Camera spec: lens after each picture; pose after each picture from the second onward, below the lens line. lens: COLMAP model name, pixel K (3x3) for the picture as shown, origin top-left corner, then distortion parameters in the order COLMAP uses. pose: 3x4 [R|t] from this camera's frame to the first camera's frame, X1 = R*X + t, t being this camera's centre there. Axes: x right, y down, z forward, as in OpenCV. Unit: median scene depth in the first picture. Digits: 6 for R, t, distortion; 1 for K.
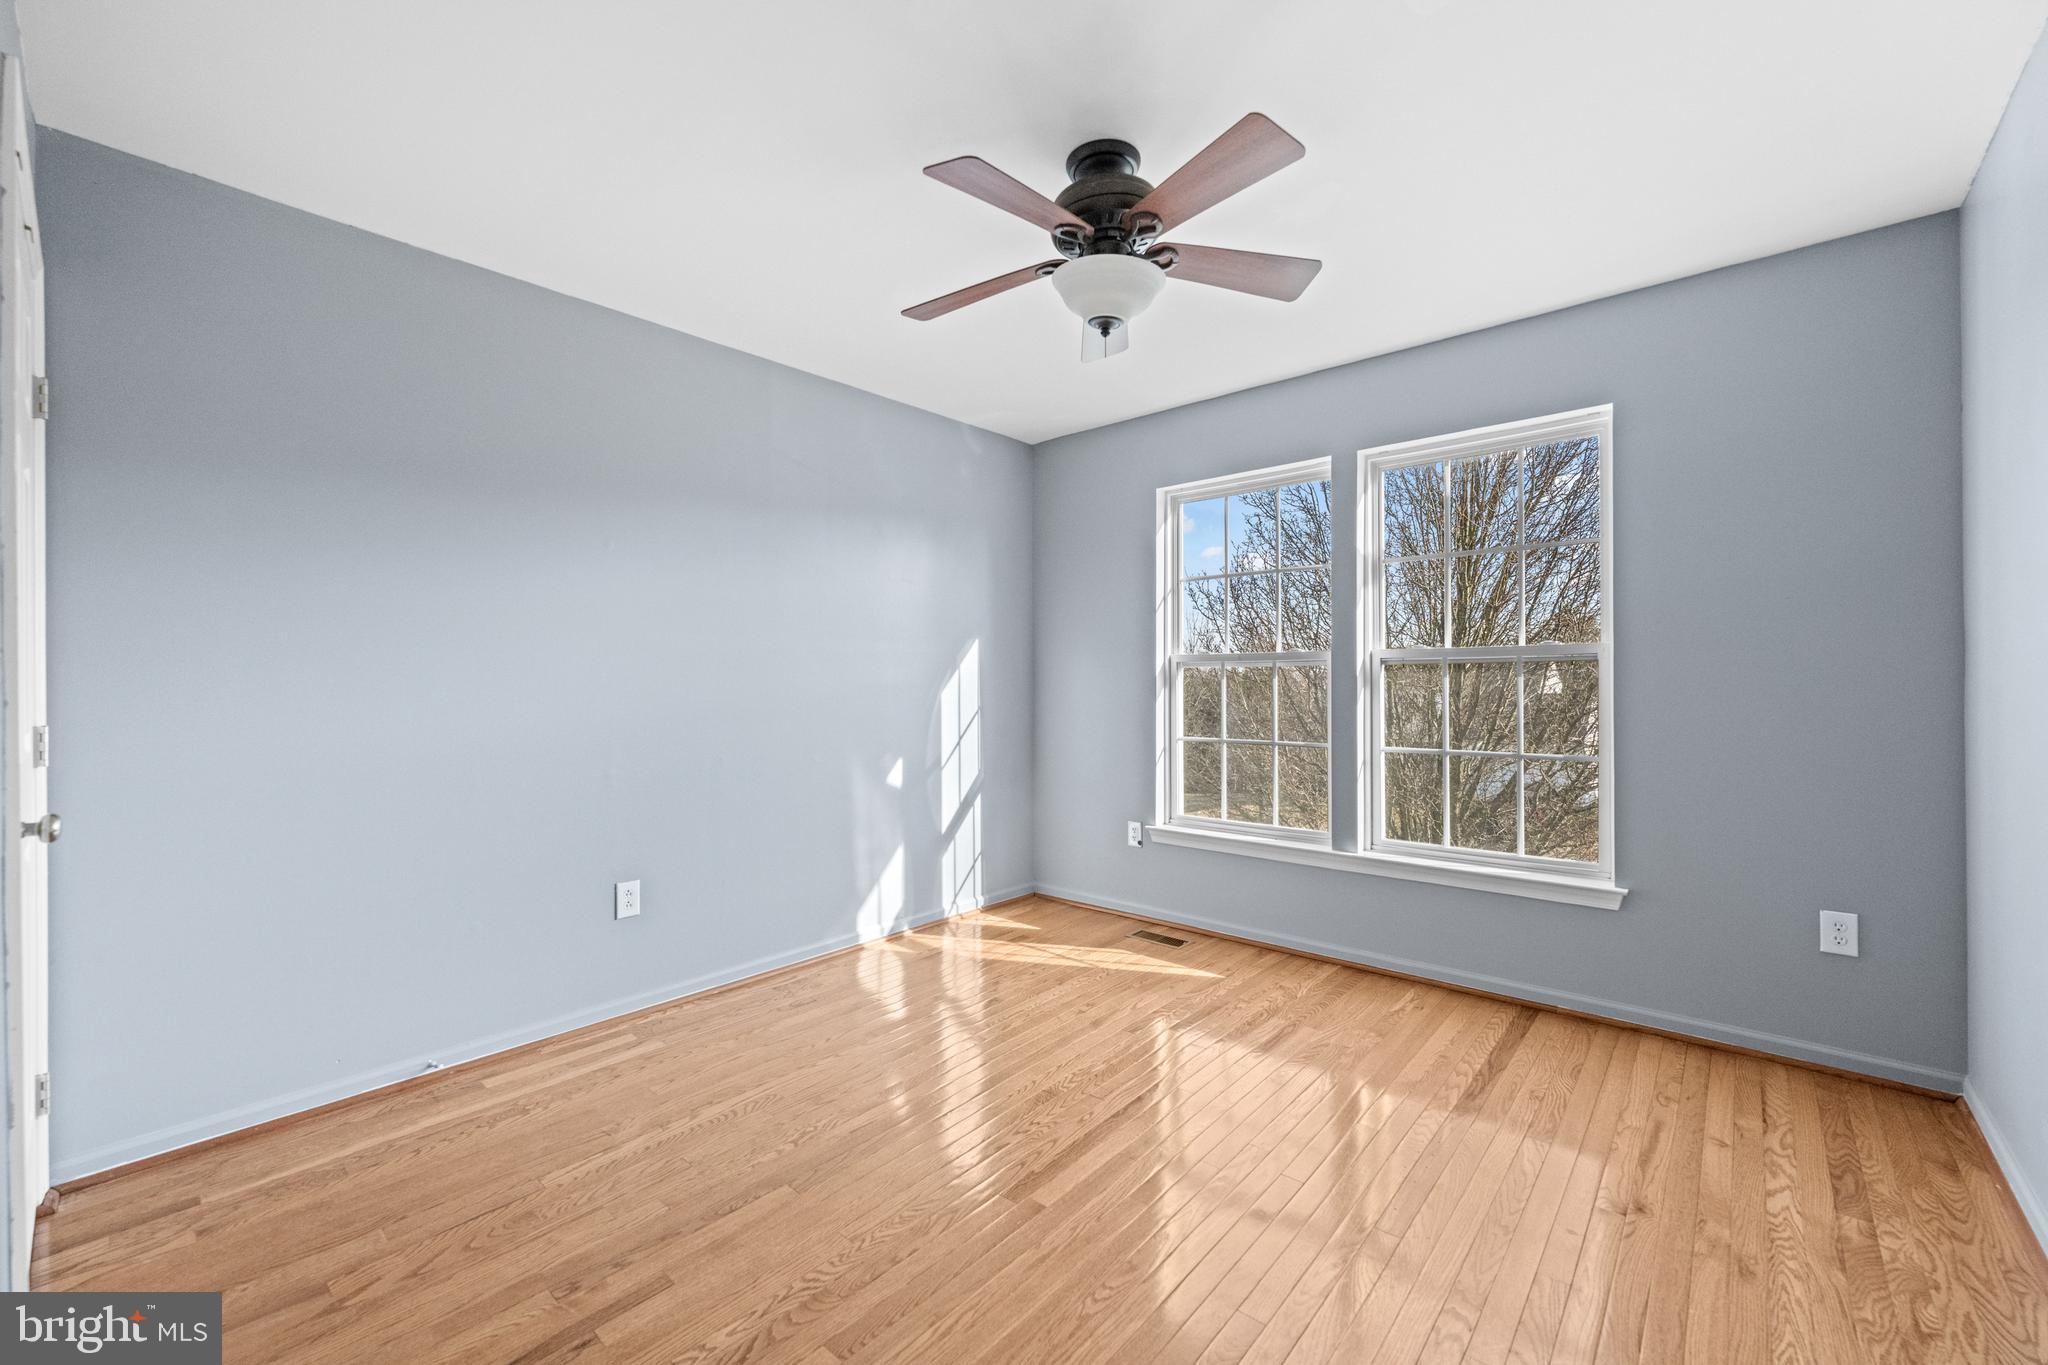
lens RADIAL K [[839.1, 0, 1021.4], [0, 839.1, 674.9], [0, 0, 1]] dist [-0.000876, -0.000757]
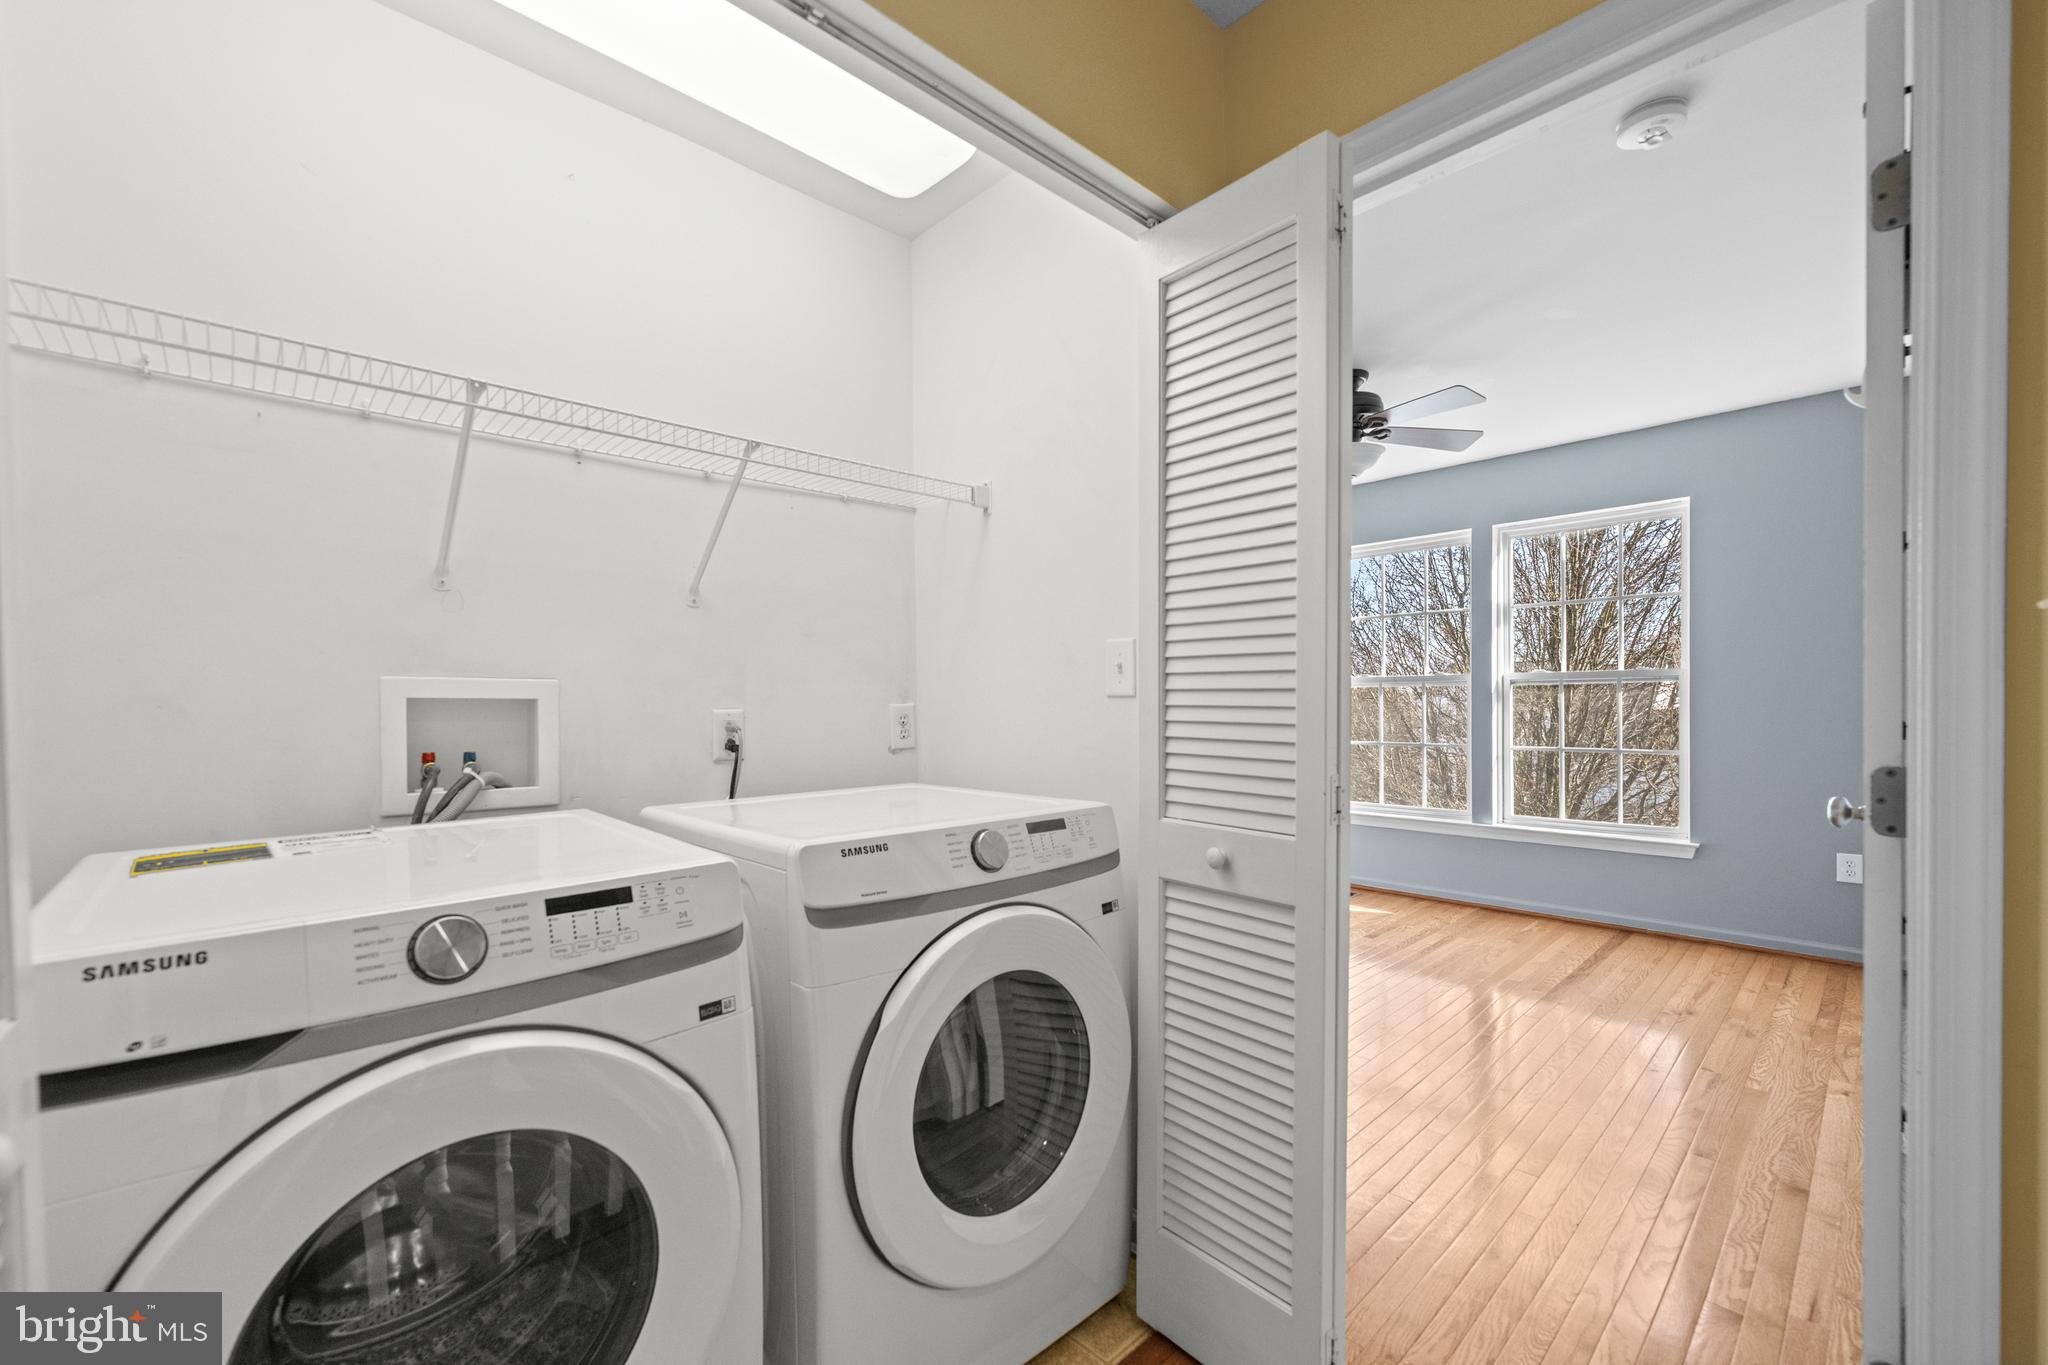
lens RADIAL K [[839.1, 0, 1021.1], [0, 839.1, 702.2], [0, 0, 1]] dist [-0.000876, -0.000757]
pose [[0.995483, -0.004779, -0.094817, -0.256902], [0.005781, 0.999930, 0.010291, -0.002772], [0.094761, -0.010793, 0.995442, -0.471277]]
